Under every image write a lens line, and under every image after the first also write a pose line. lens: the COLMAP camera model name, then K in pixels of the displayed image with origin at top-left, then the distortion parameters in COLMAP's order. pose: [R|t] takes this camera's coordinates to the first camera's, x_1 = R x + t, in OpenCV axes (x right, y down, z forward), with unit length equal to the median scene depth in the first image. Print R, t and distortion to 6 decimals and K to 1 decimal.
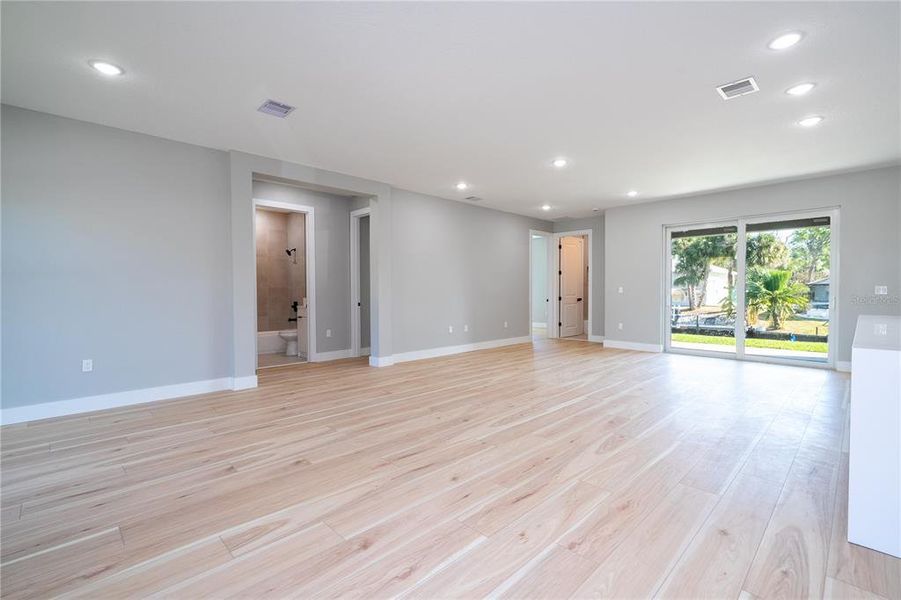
lens RADIAL K [[406.2, 0, 457.3], [0, 406.2, 298.0], [0, 0, 1]] dist [-0.005279, 0.003281]
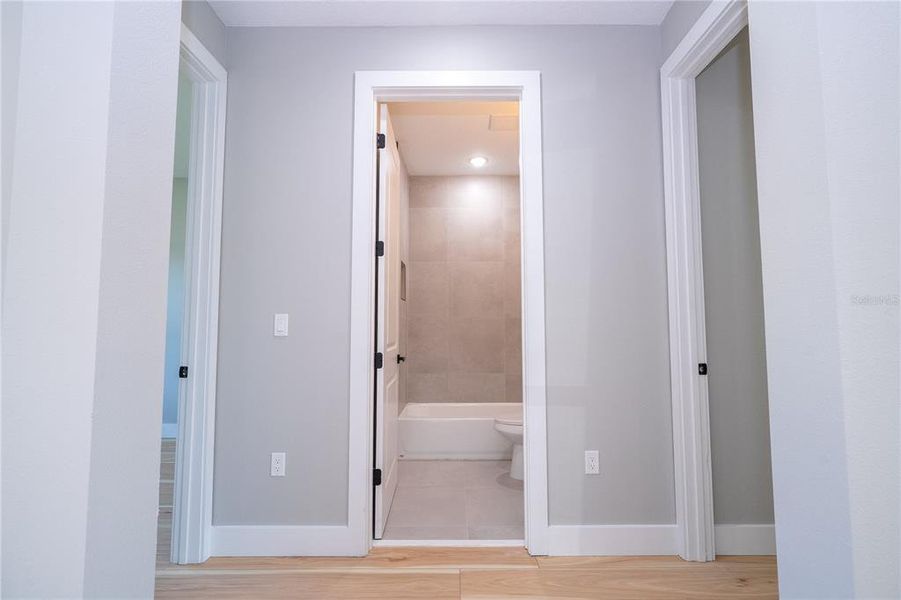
lens RADIAL K [[406.2, 0, 457.0], [0, 406.2, 301.2], [0, 0, 1]] dist [-0.005279, 0.003281]
pose [[0.711688, -0.044780, -0.701067, -0.187903], [-0.010165, 0.997205, -0.074014, -0.010189], [0.702422, 0.059802, 0.709244, 0.780003]]
